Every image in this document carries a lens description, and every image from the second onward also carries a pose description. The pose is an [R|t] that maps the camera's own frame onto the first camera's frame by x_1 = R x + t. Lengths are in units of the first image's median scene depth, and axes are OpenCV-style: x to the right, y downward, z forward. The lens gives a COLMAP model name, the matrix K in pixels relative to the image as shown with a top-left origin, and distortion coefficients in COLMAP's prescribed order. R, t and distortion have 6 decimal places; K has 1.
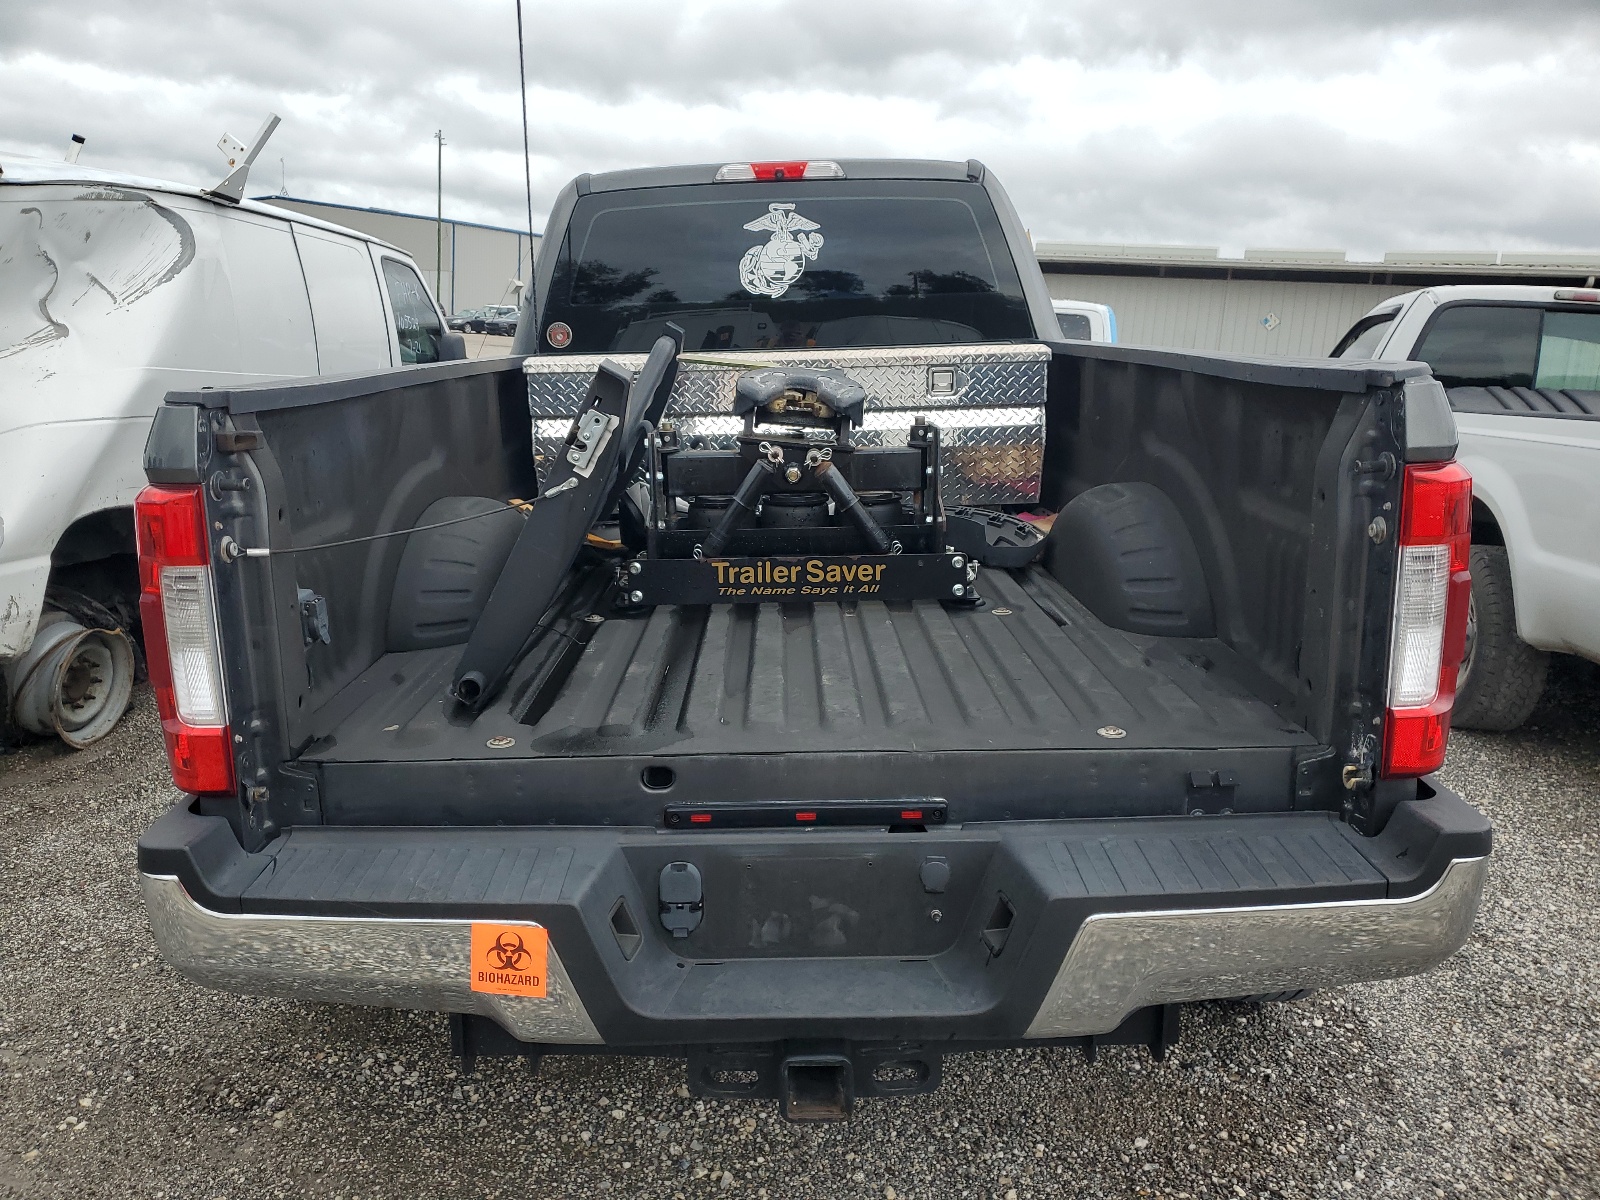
lens RADIAL K [[1310.4, 0, 800.0], [0, 1310.4, 600.0], [0, 0, 1]] dist [0.078955, -0.170658]
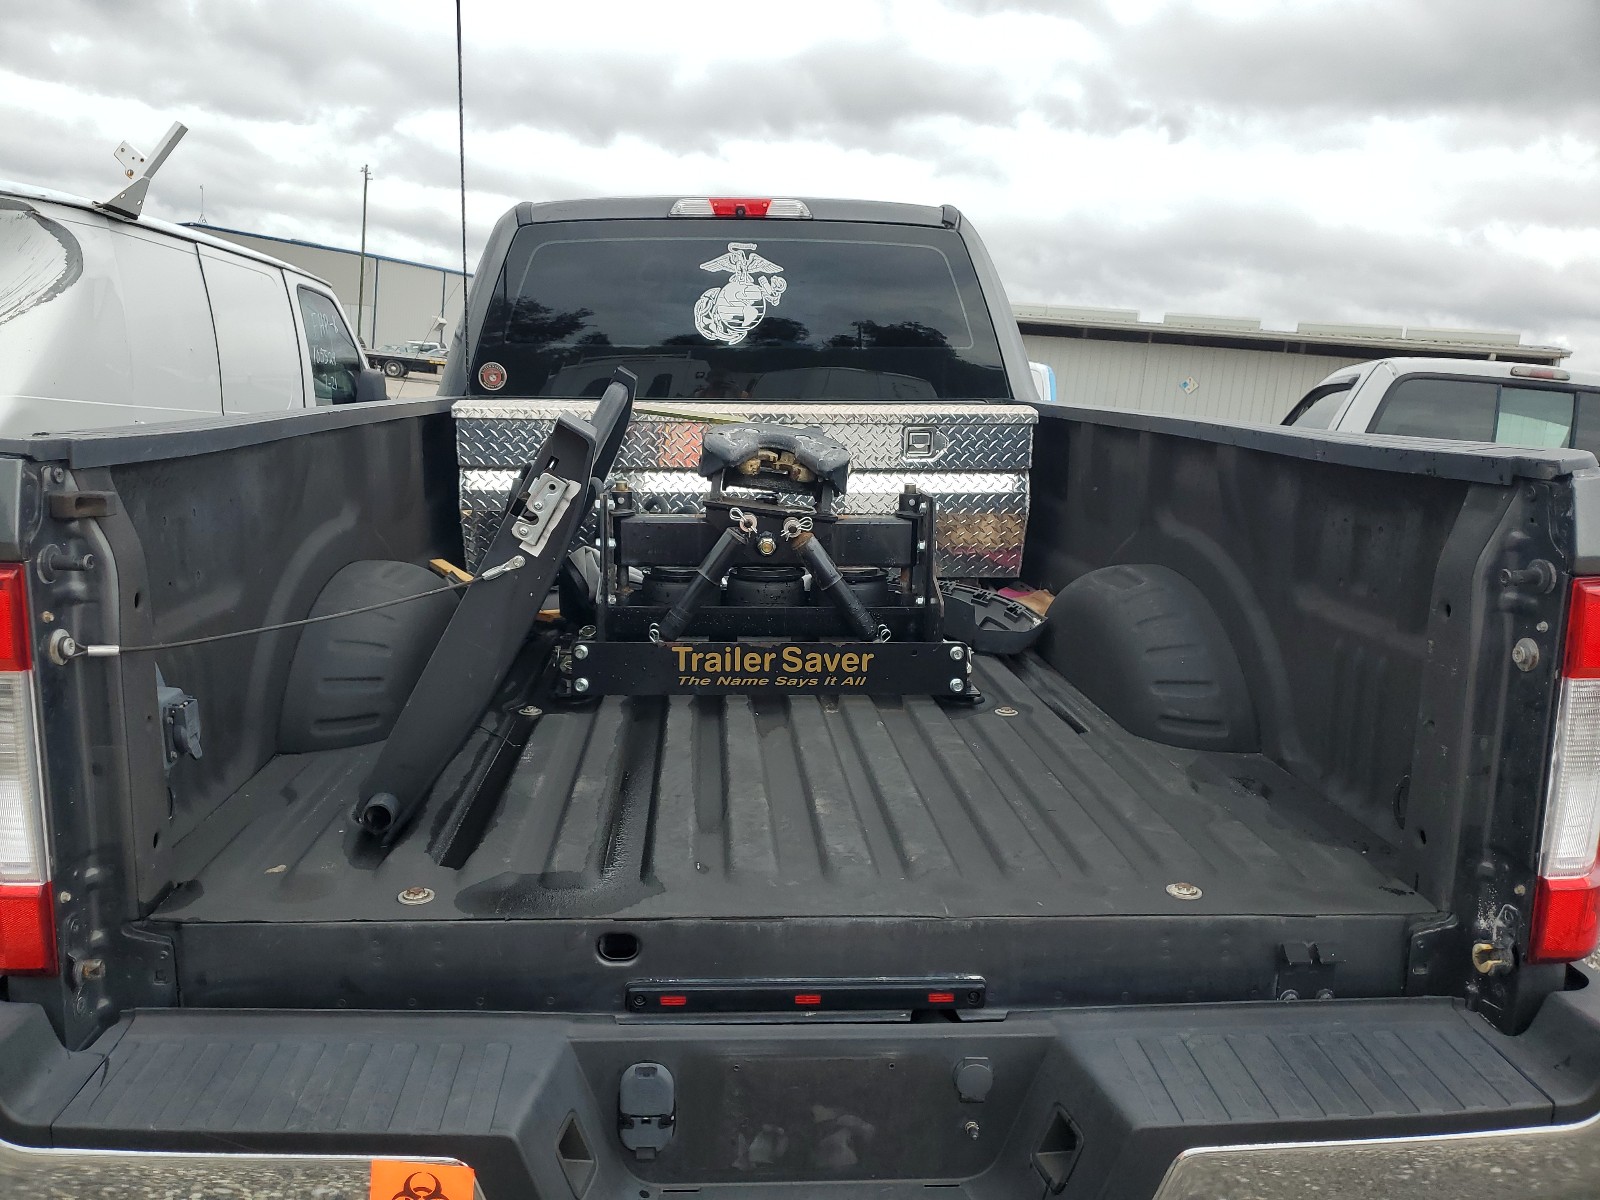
lens RADIAL K [[1317.4, 0, 800.0], [0, 1317.4, 600.0], [0, 0, 1]] dist [0.031328, -0.016704]
pose [[0.997856, 0.024602, 0.060645, -0.042788], [-0.022389, 0.999068, -0.036902, -0.034823], [-0.061496, 0.035465, 0.997477, 0.160475]]
